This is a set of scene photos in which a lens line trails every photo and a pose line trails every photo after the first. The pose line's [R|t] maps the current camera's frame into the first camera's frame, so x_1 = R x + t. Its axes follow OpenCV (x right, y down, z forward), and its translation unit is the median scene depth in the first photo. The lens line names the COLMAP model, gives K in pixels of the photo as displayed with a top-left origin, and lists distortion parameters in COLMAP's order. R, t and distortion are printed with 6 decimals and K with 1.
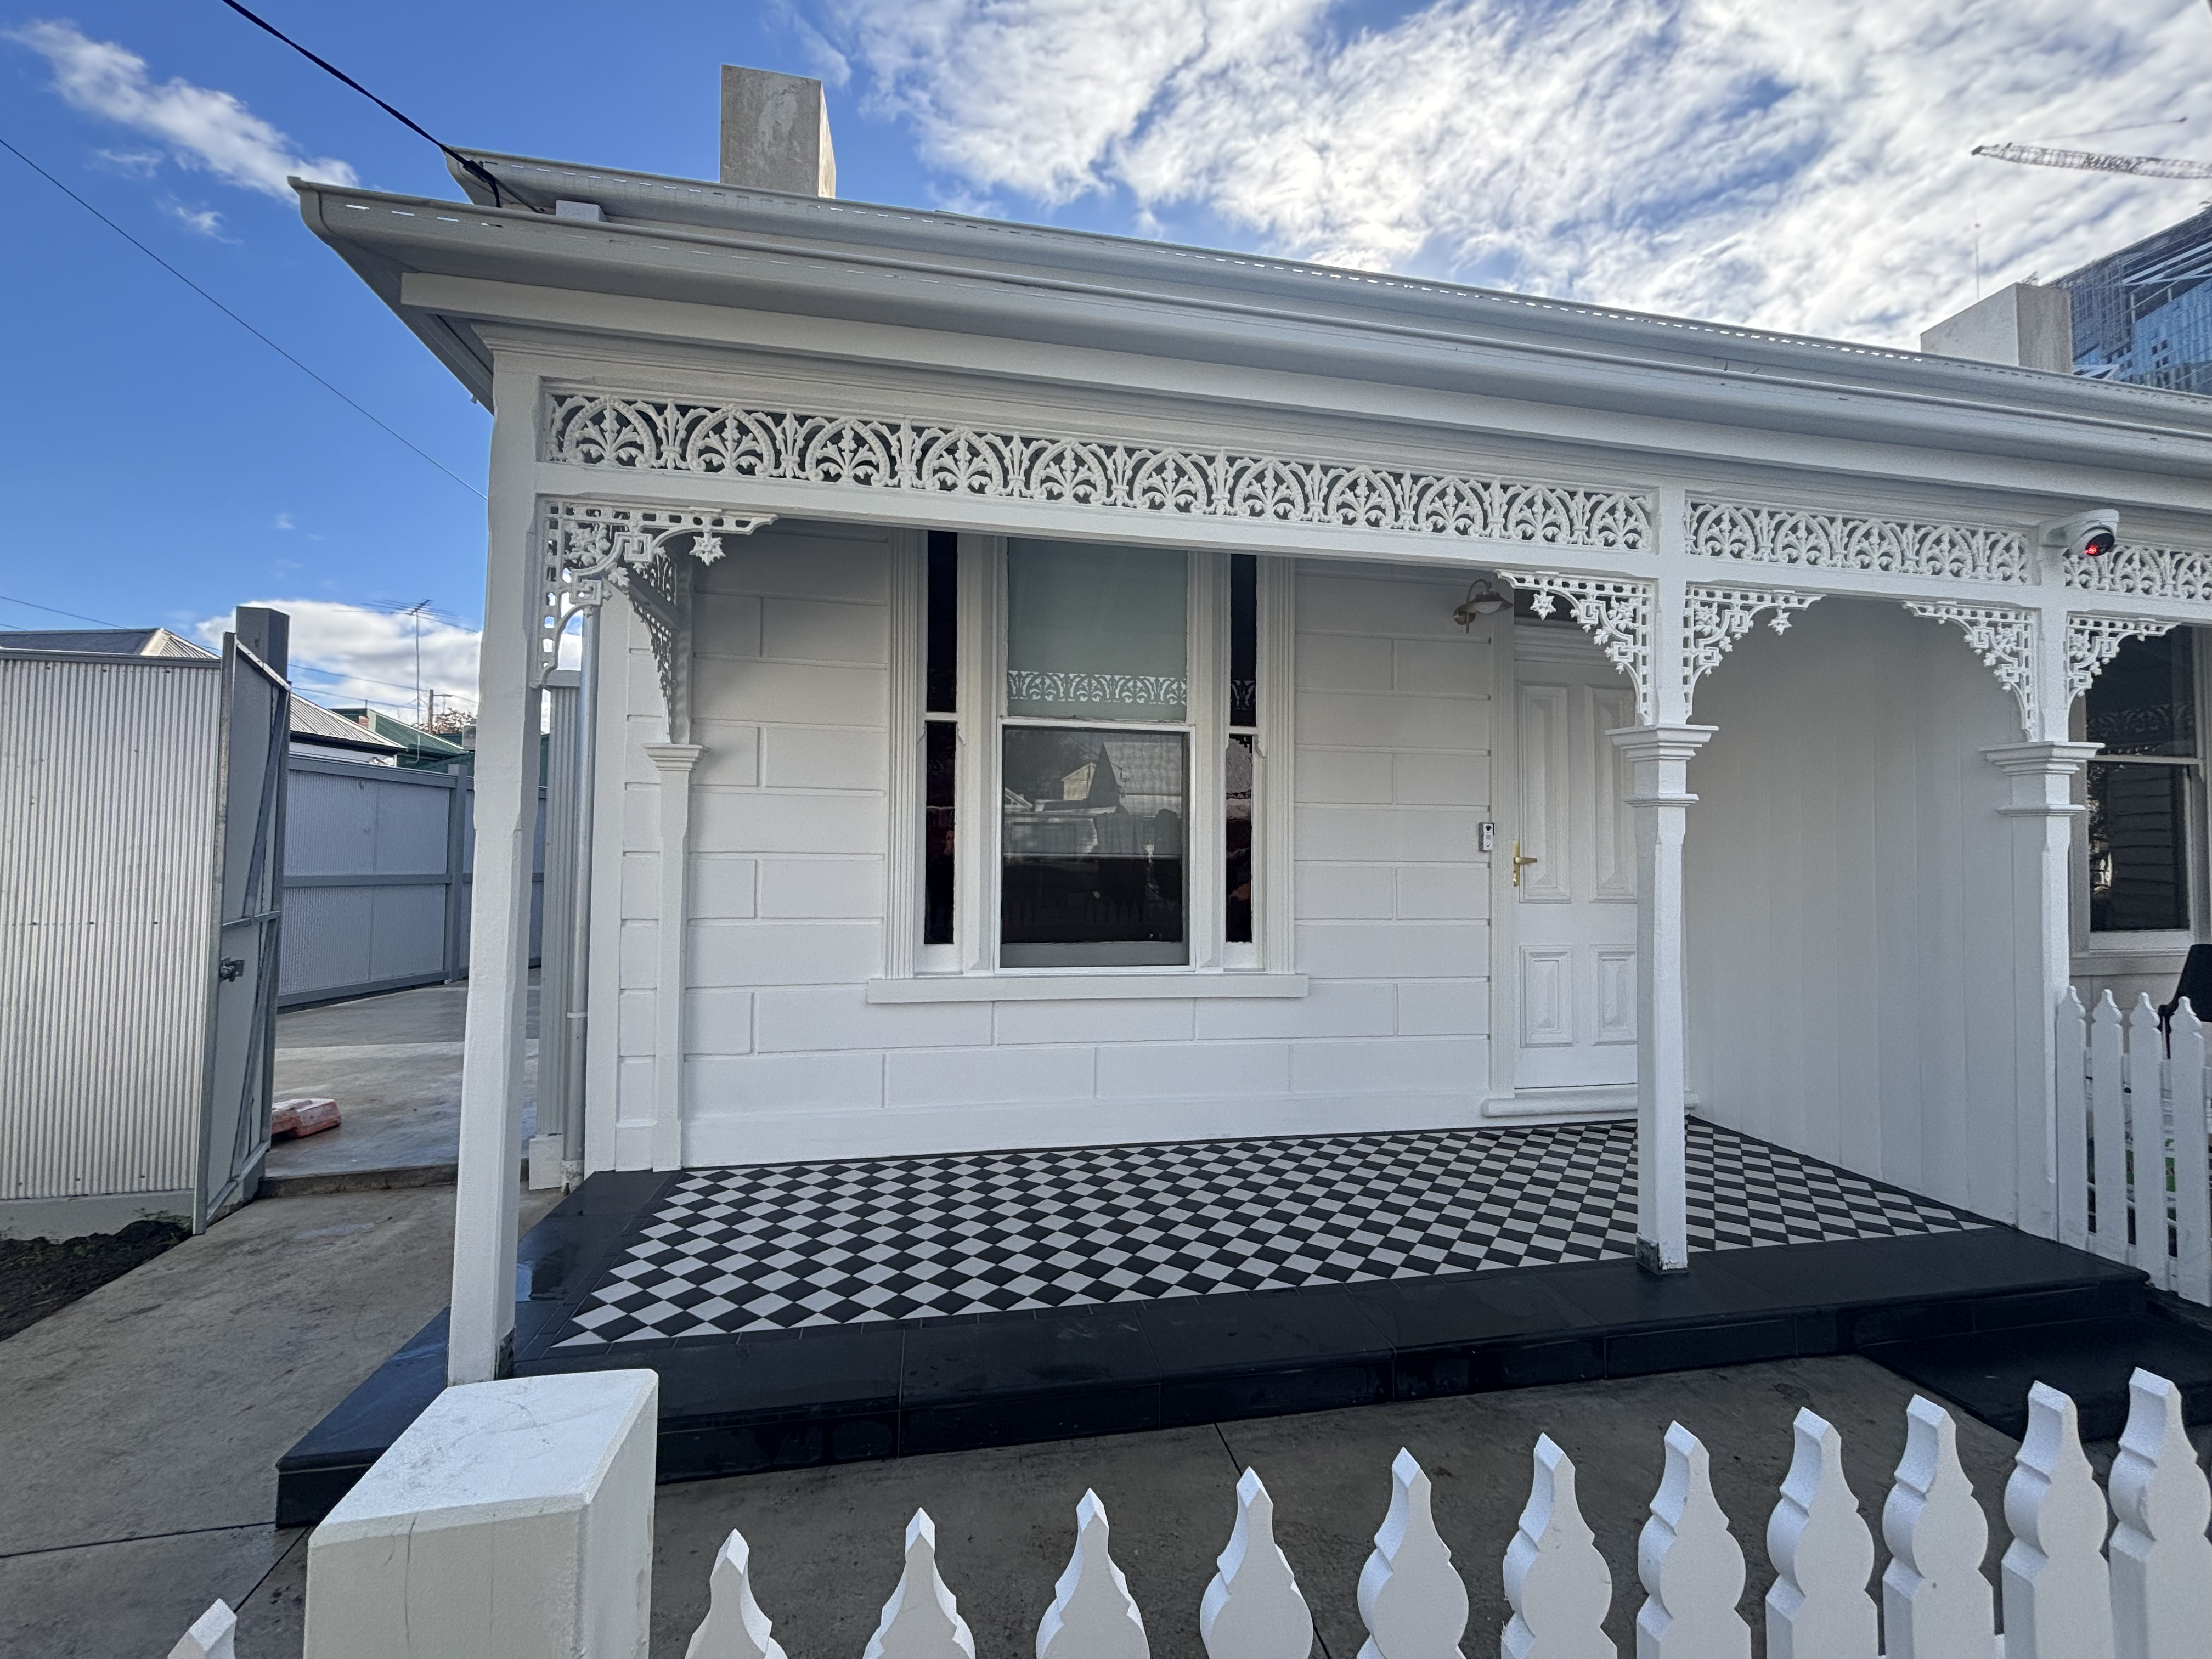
lens RADIAL K [[890.9, 0, 1109.5], [0, 890.9, 822.2], [0, 0, 1]] dist [0.003665, -0.001945]
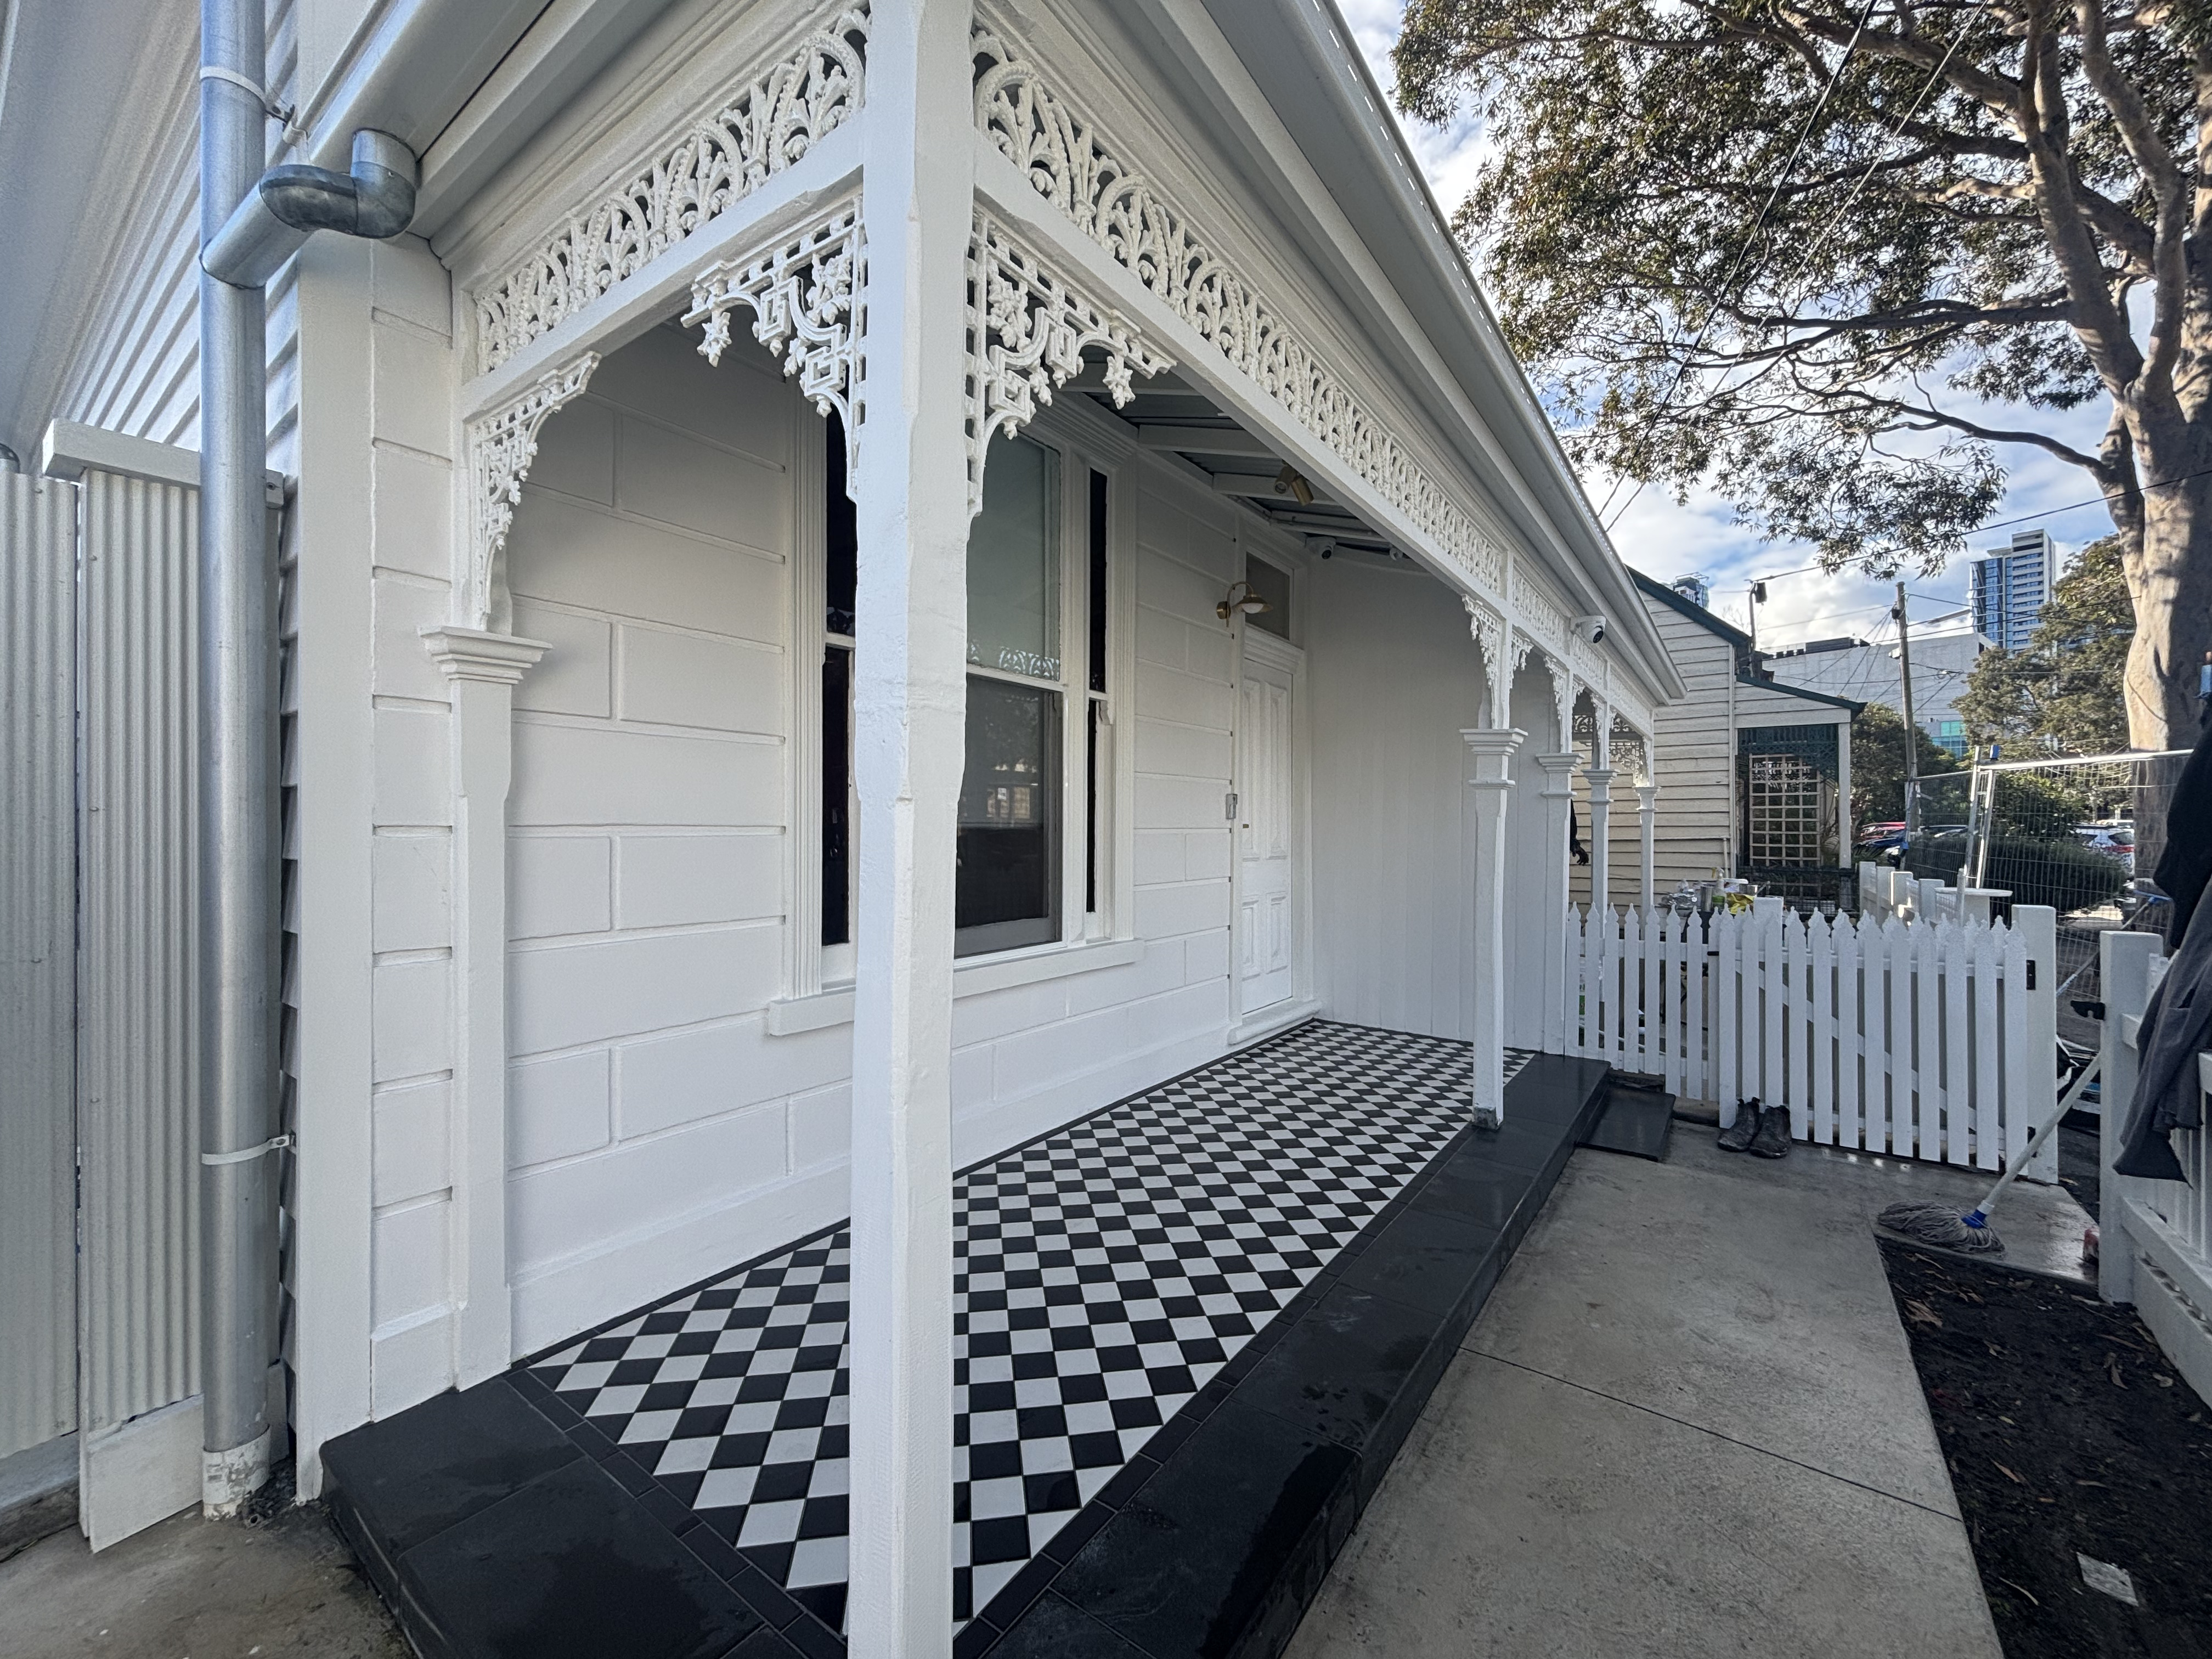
lens RADIAL K [[890.9, 0, 1097.6], [0, 890.9, 824.1], [0, 0, 1]] dist [0.003665, -0.001945]
pose [[0.737369, -0.005773, 0.675465, -0.576182], [-0.027206, 0.998898, 0.038236, -0.000340], [-0.674942, -0.046571, 0.736400, 0.316925]]
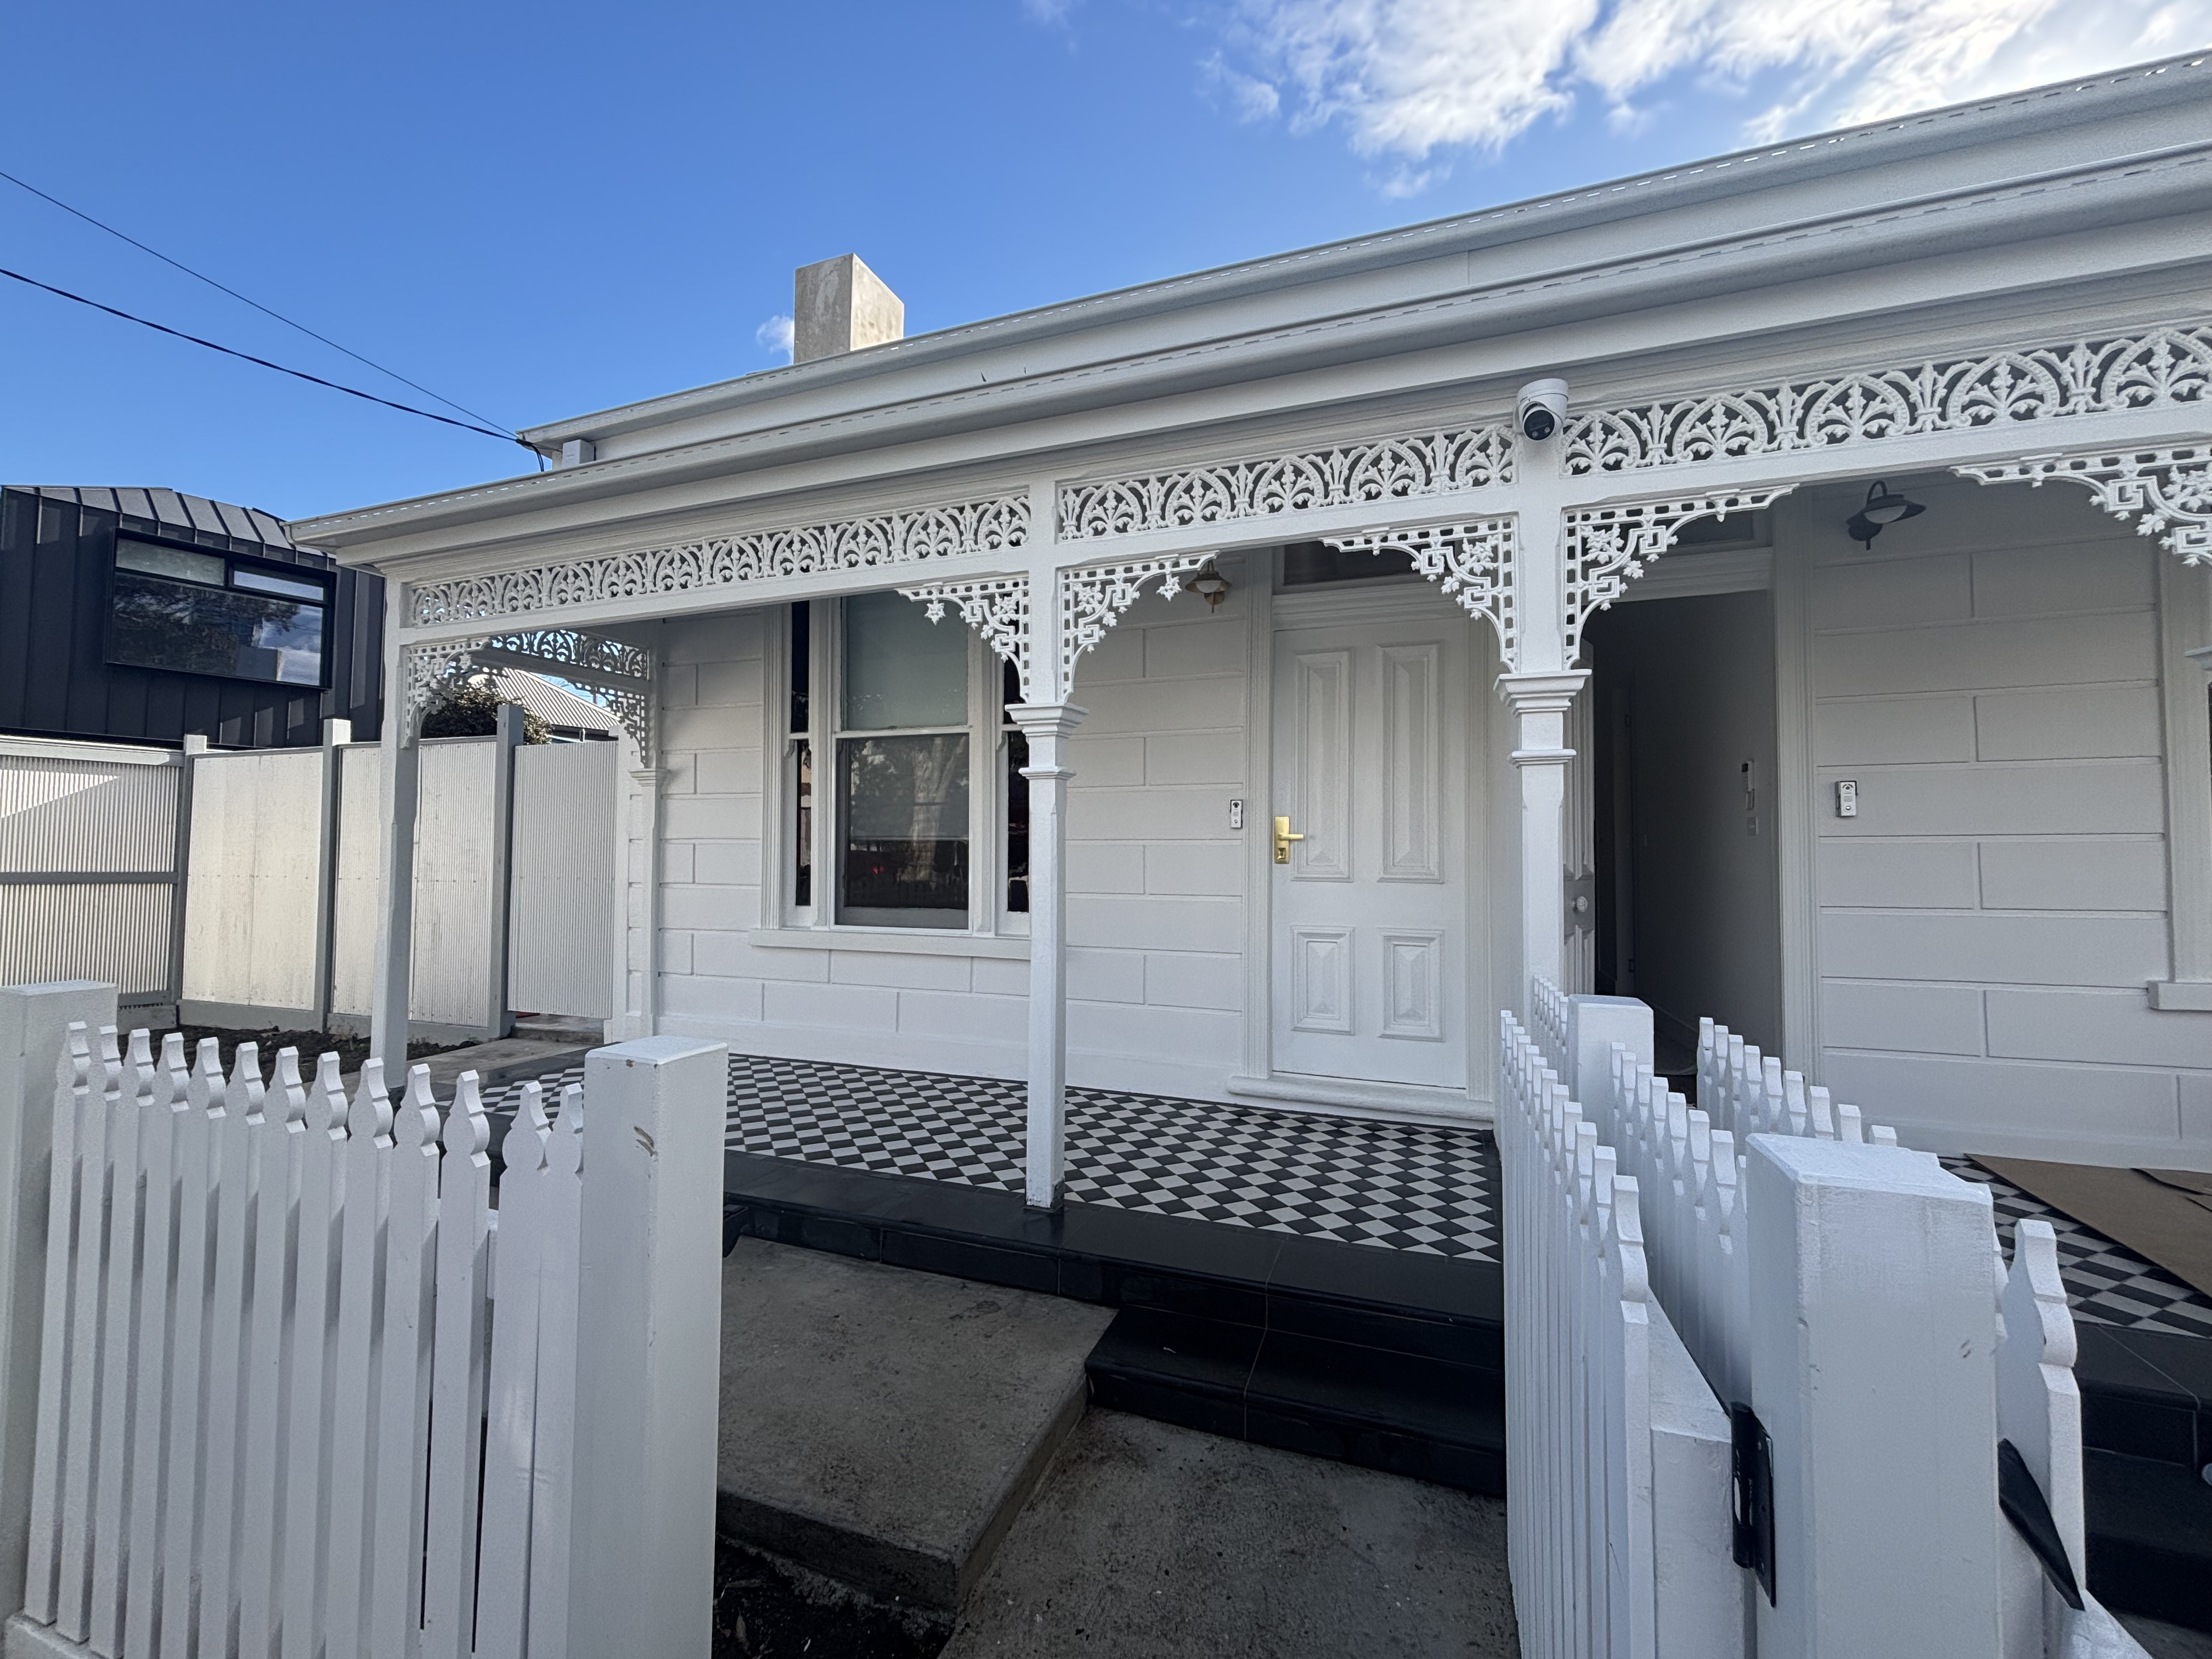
lens RADIAL K [[890.9, 0, 1094.2], [0, 890.9, 834.3], [0, 0, 1]] dist [0.003665, -0.001945]
pose [[0.856969, -0.020256, -0.514969, 0.951282], [0.023144, 0.999732, -0.000808, 0.042189], [0.514848, -0.011226, 0.857208, 0.072165]]
